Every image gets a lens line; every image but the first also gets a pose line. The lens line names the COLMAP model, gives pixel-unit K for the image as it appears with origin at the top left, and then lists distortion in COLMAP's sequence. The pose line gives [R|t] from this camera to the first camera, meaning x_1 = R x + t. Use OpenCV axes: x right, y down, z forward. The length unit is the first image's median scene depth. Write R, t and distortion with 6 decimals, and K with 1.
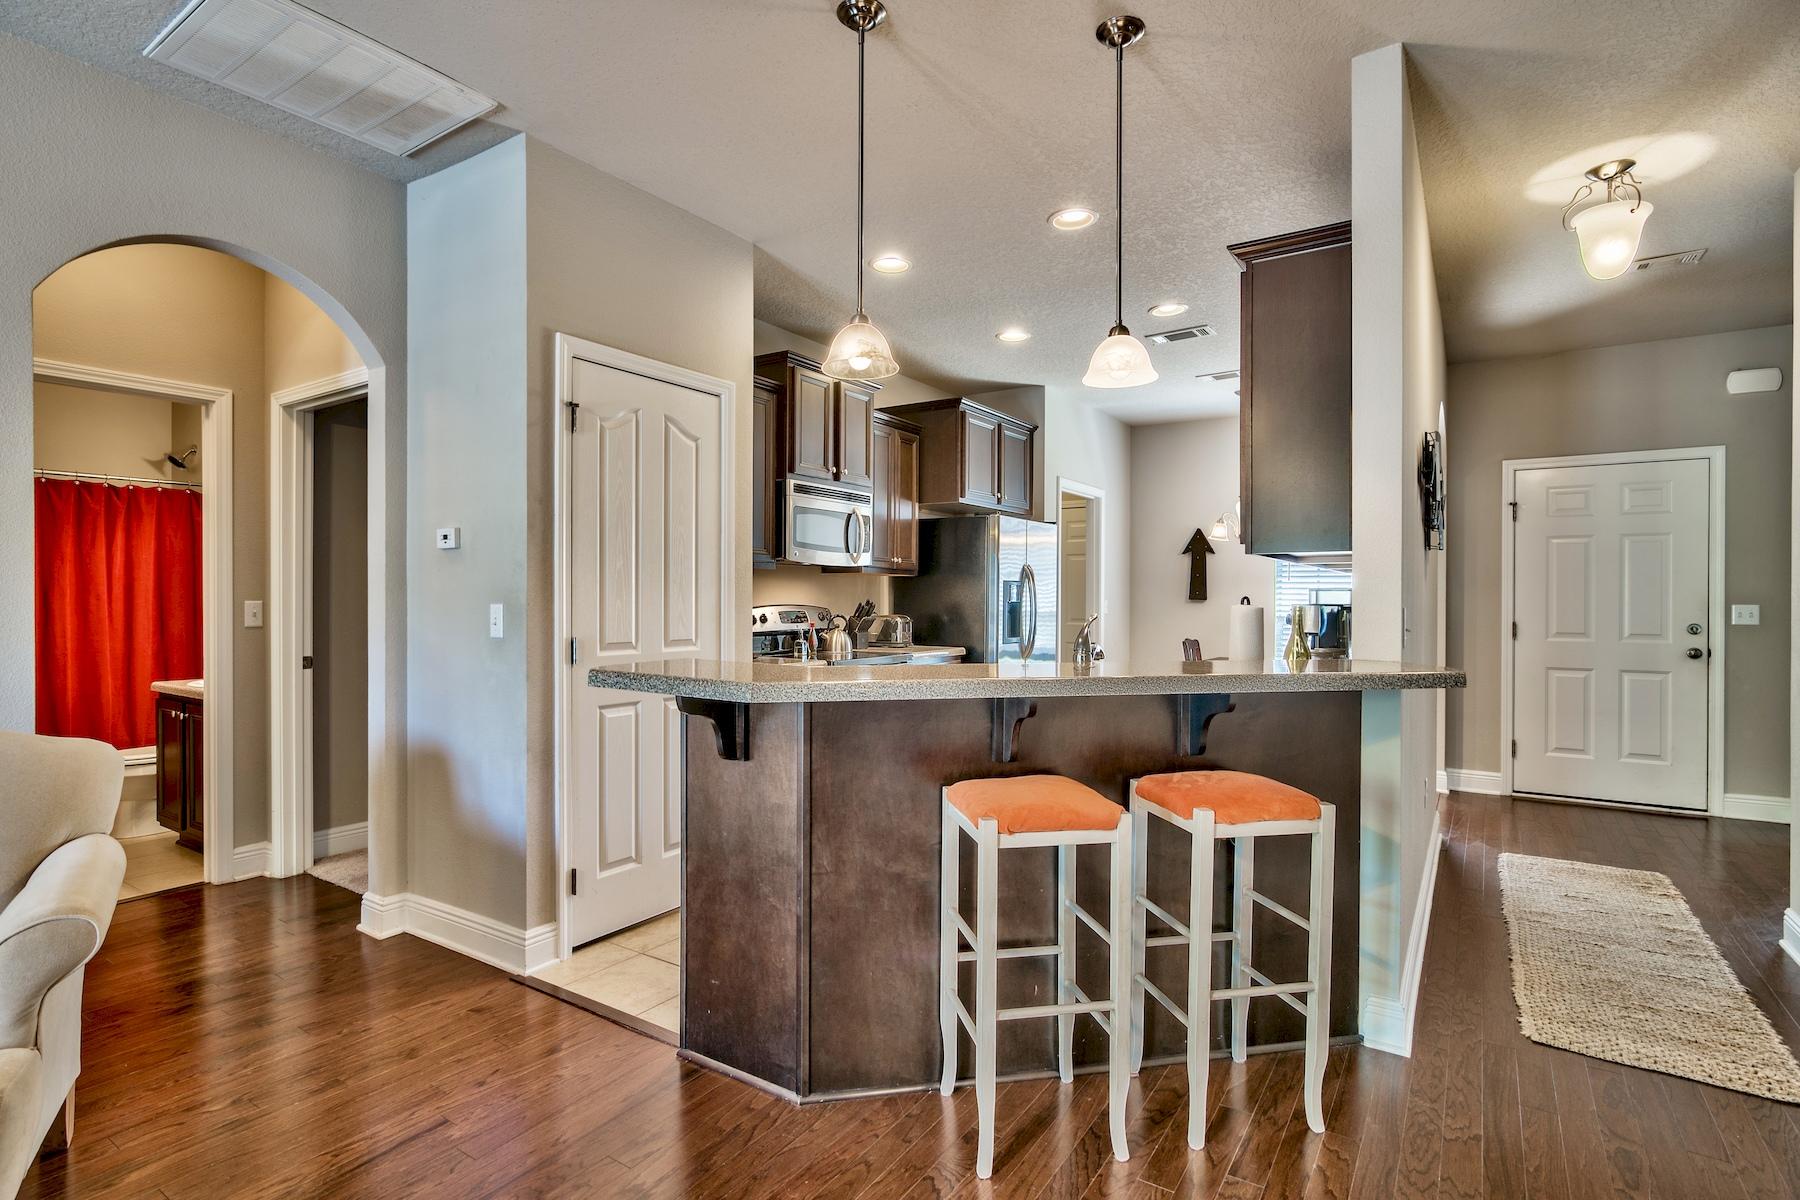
lens RADIAL K [[877.5, 0, 900.0], [0, 877.5, 600.0], [0, 0, 1]] dist [-0.005006, -0.000694]
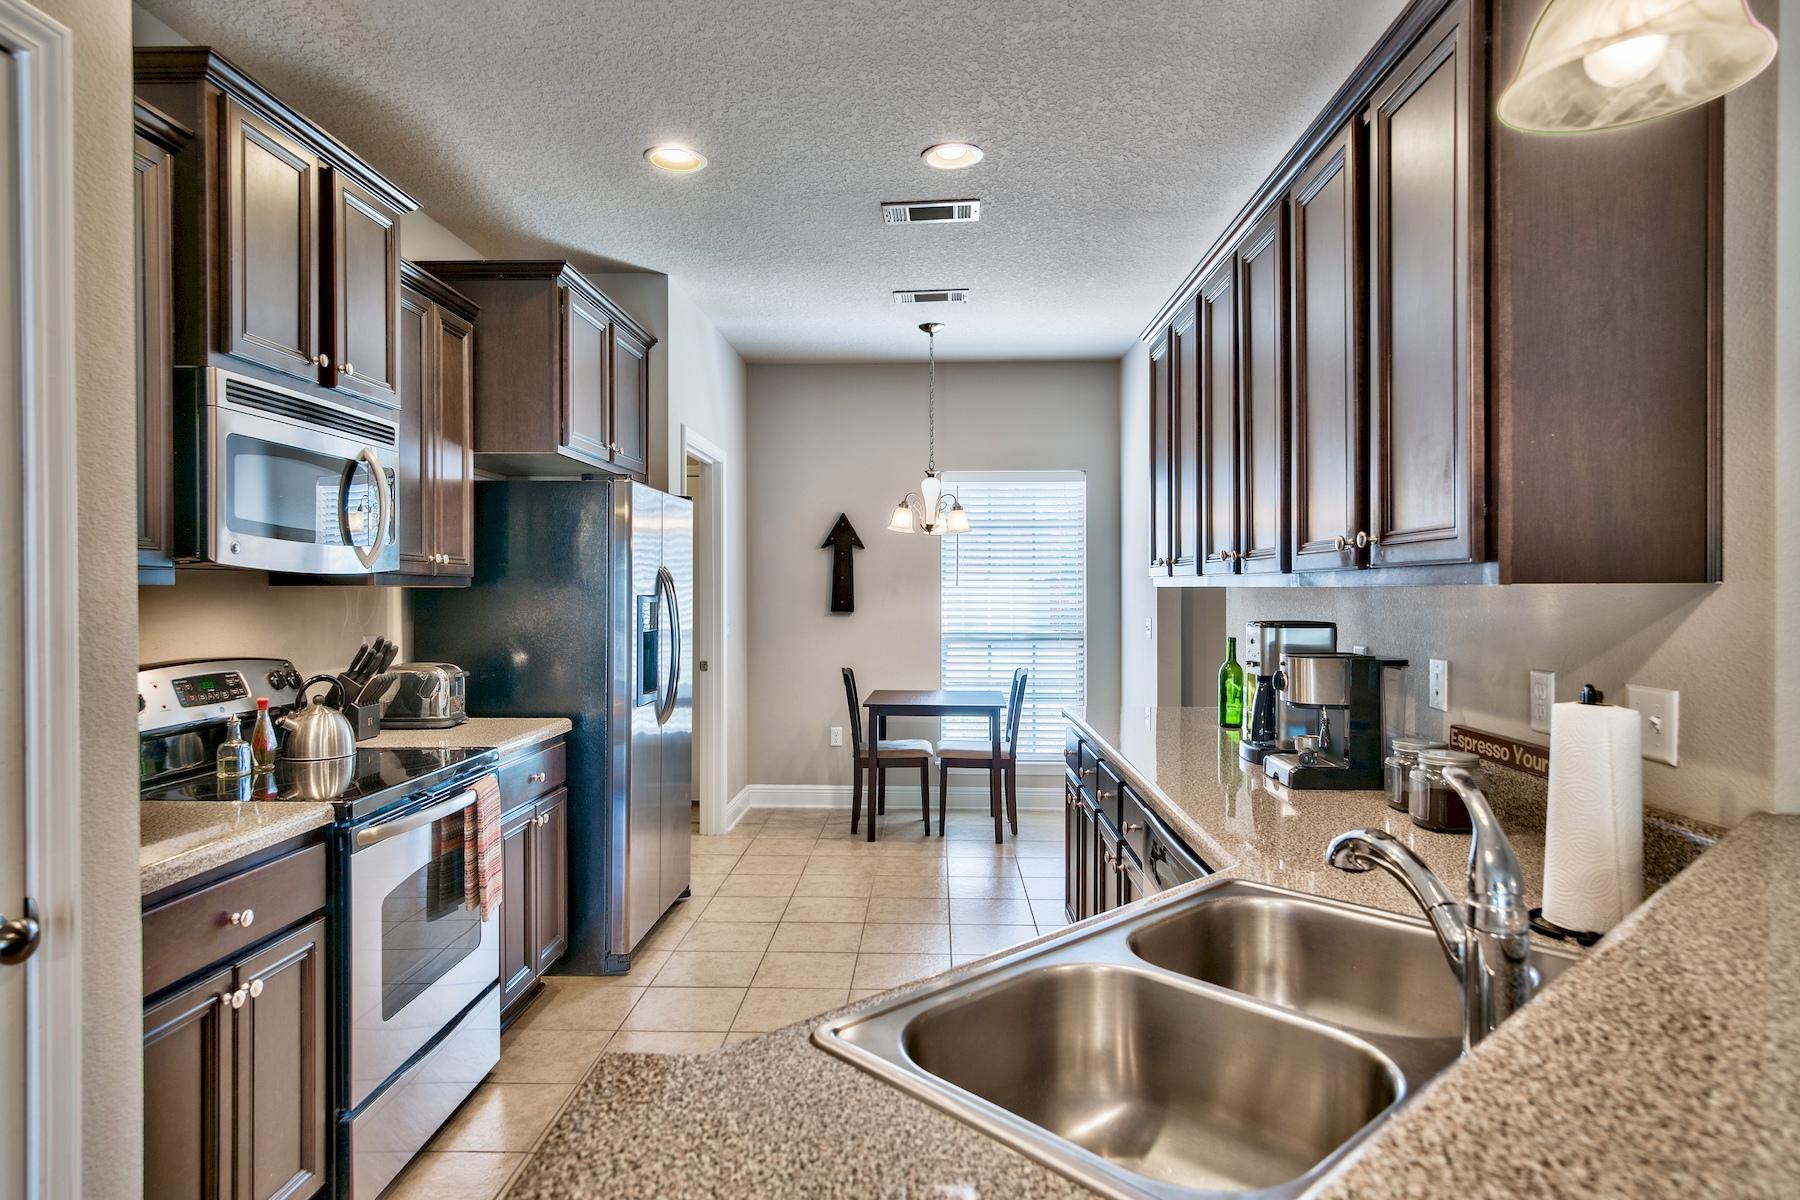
lens RADIAL K [[1037.6, 0, 895.1], [0, 1037.6, 596.0], [0, 0, 1]] dist [0.001191, -0.000611]
pose [[0.860565, -0.008195, 0.509274, -0.083488], [0.006517, 0.999966, 0.005080, -0.025180], [-0.509298, -0.001053, 0.860589, 0.346549]]
